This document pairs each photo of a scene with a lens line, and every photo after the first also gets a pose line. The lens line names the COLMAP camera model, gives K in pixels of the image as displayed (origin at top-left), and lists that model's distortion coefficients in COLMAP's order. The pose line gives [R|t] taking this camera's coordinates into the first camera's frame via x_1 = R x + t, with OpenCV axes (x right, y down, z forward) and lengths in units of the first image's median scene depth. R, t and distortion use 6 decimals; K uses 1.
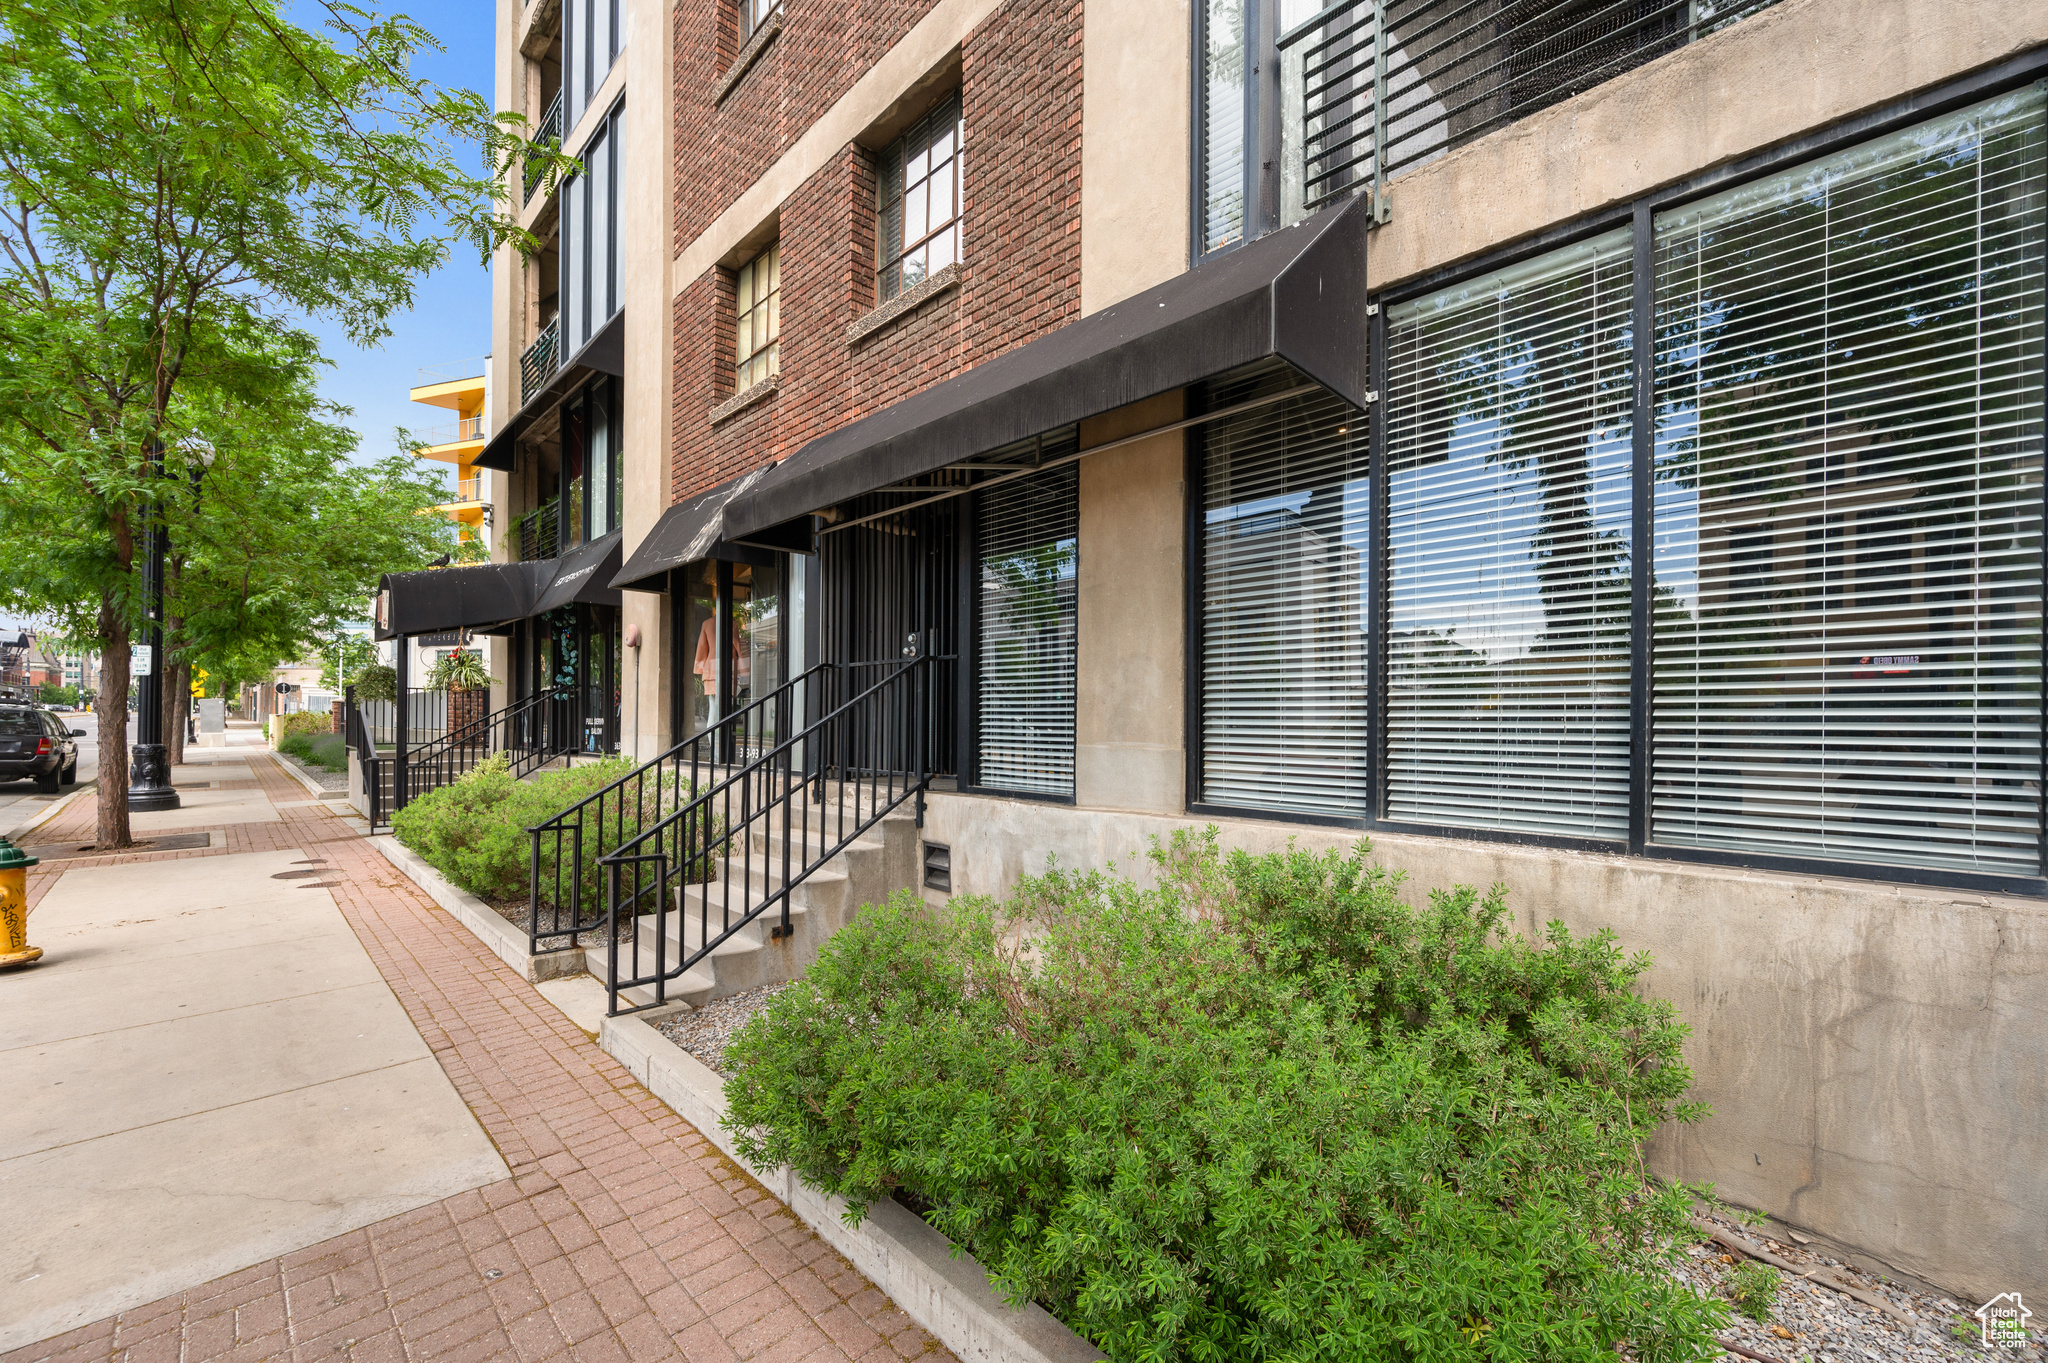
lens RADIAL K [[817.0, 0, 1031.0], [0, 817.0, 714.0], [0, 0, 1]] dist [-0.001796, 0.000516]
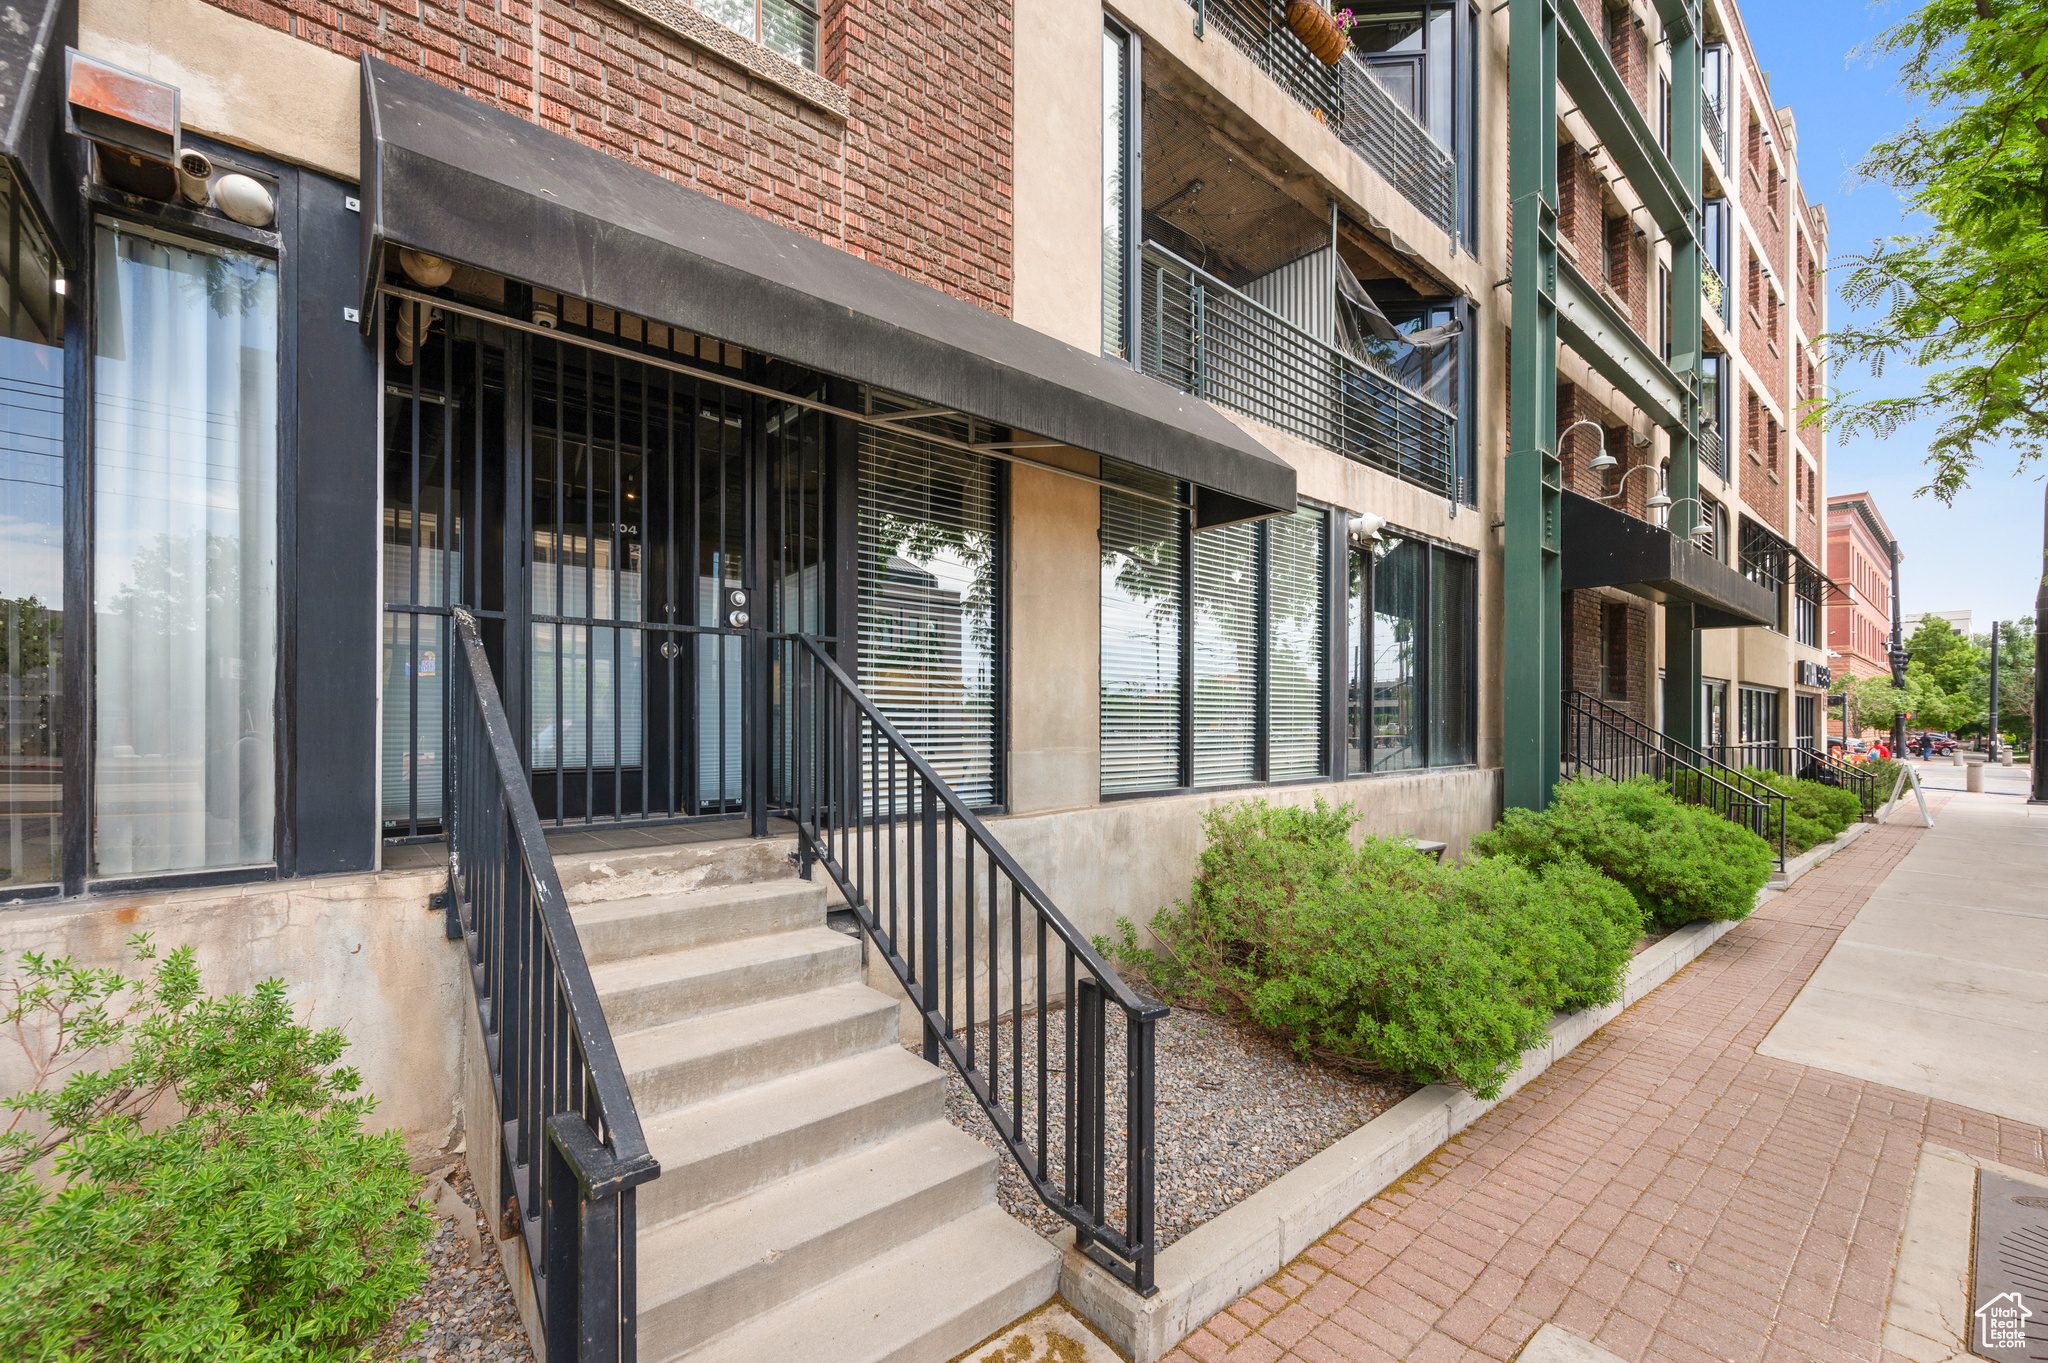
lens RADIAL K [[817.0, 0, 1031.5], [0, 817.0, 719.2], [0, 0, 1]] dist [-0.001796, 0.000516]
pose [[0.081095, 0.000499, 0.996706, -0.906126], [-0.001341, 0.999999, -0.000391, -0.005185], [-0.996705, -0.001305, 0.081096, 0.891826]]
